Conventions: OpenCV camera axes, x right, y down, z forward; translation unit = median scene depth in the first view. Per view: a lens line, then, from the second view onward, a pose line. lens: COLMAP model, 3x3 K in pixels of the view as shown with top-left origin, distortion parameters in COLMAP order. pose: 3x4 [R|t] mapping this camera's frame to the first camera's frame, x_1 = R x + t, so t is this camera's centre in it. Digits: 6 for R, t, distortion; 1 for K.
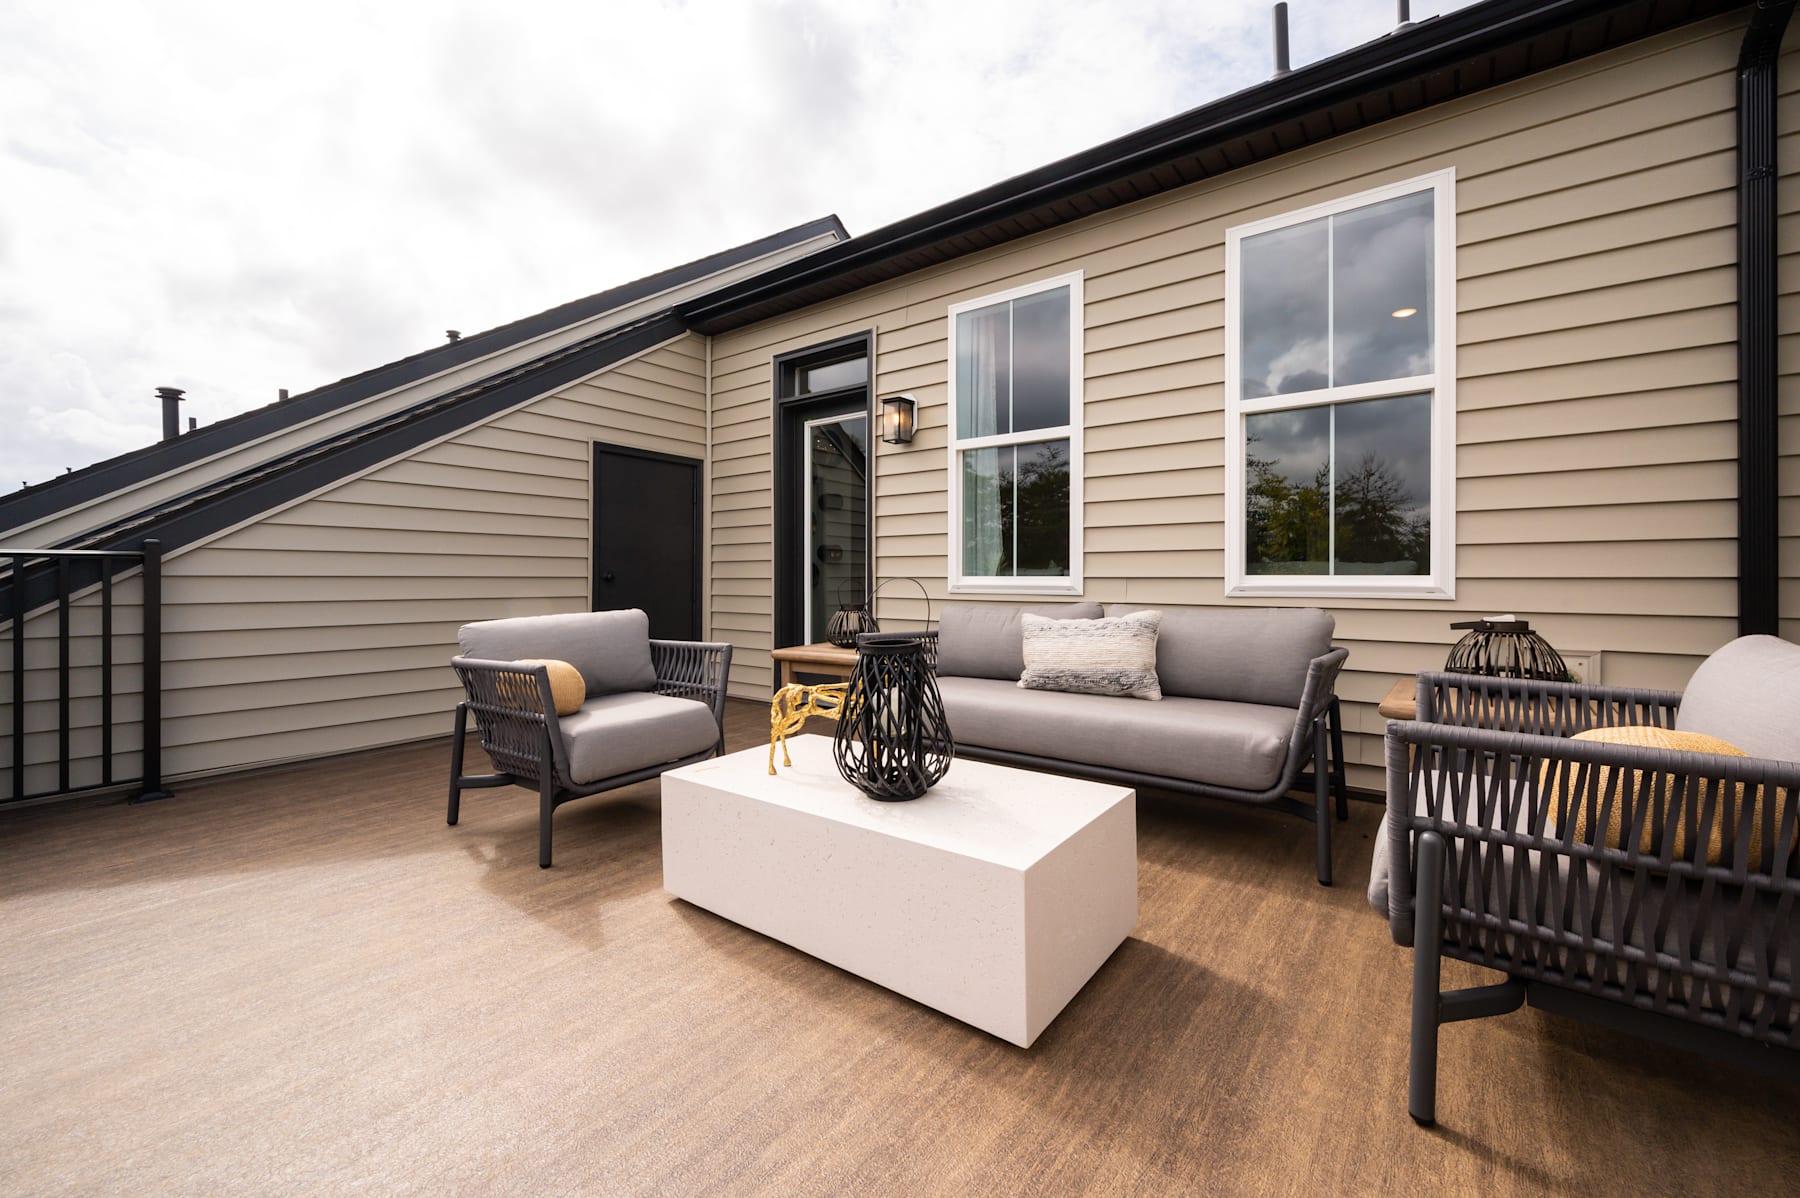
lens RADIAL K [[718.1, 0, 897.3], [0, 718.1, 573.6], [0, 0, 1]] dist [-0.026163, -0.000019]
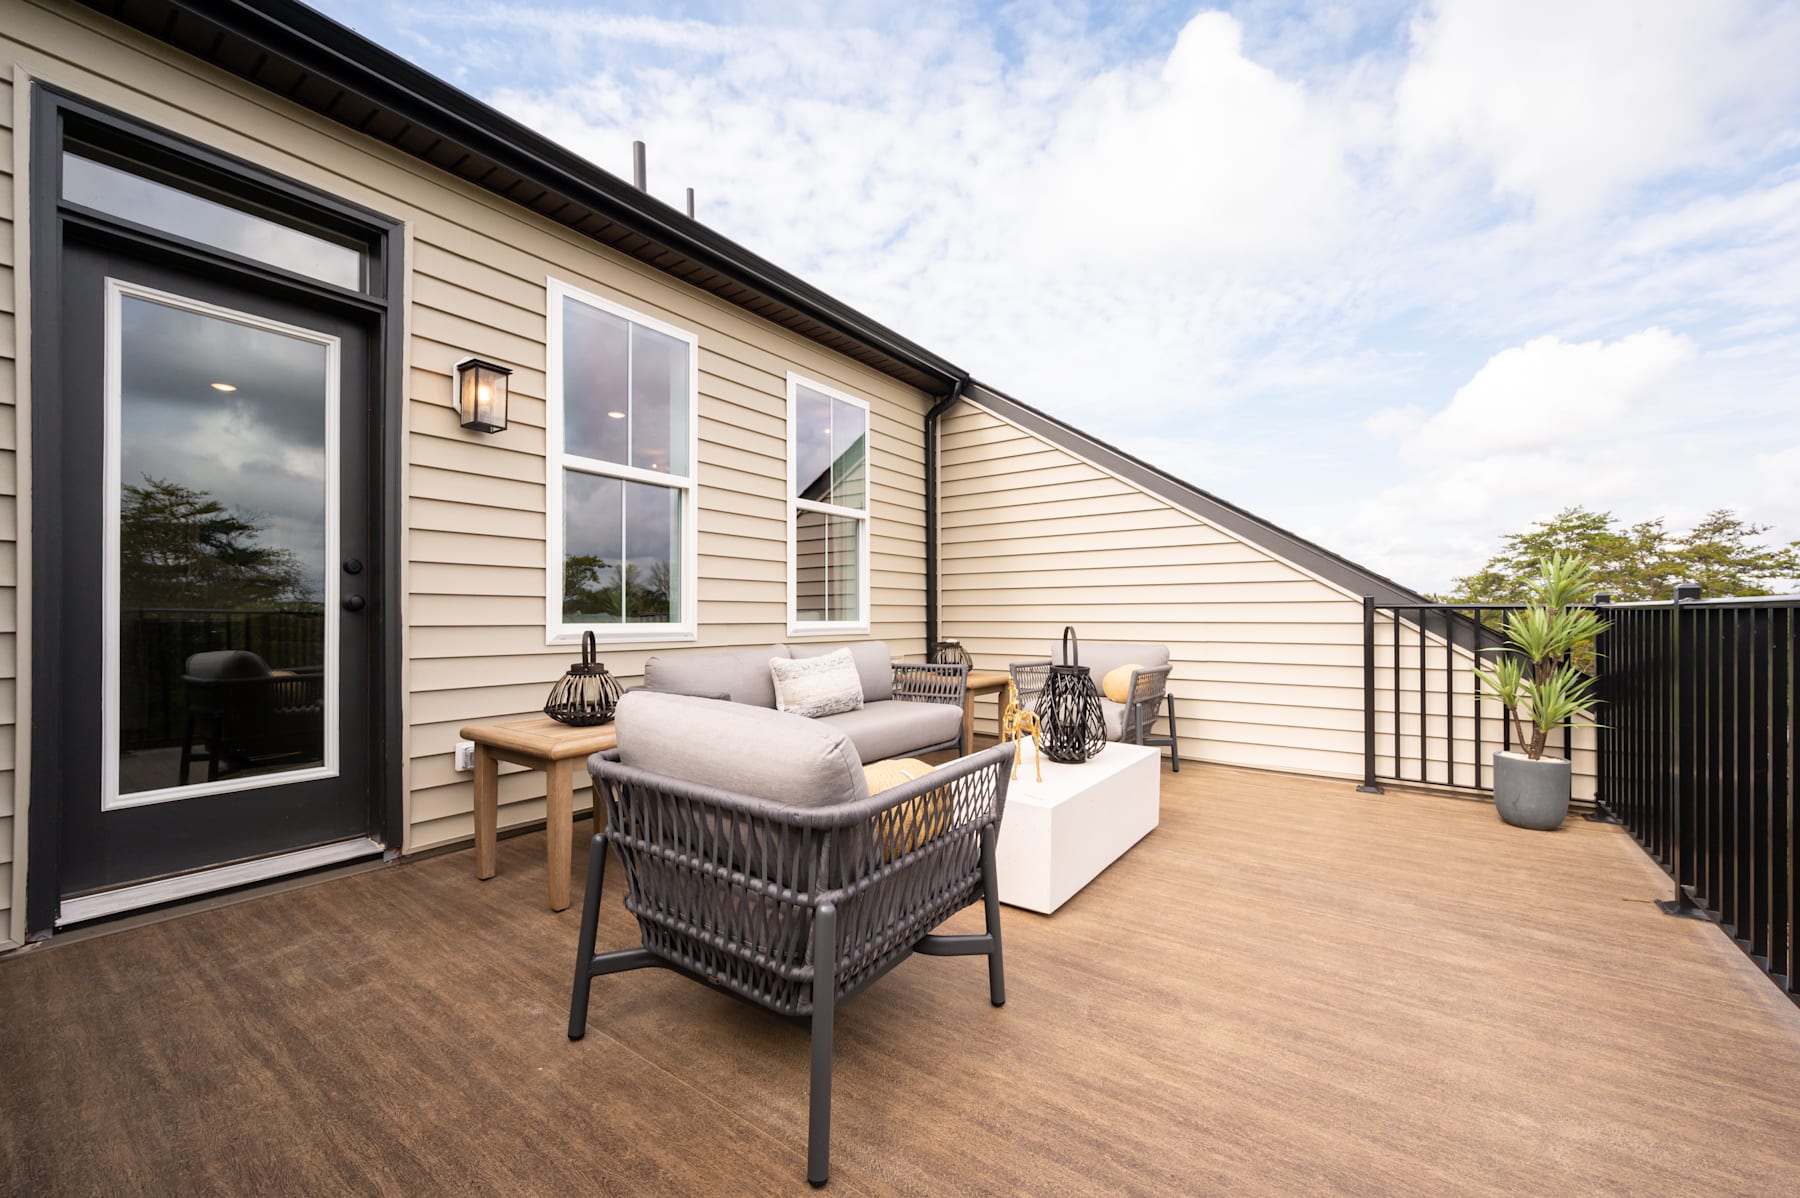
lens RADIAL K [[799.0, 0, 911.2], [0, 799.0, 604.6], [0, 0, 1]] dist [-0.000176, -0.000057]
pose [[-0.097280, 0.009620, 0.995211, -0.742158], [0.000971, 0.999954, -0.009571, -0.014268], [-0.995257, 0.000035, -0.097285, 0.641769]]
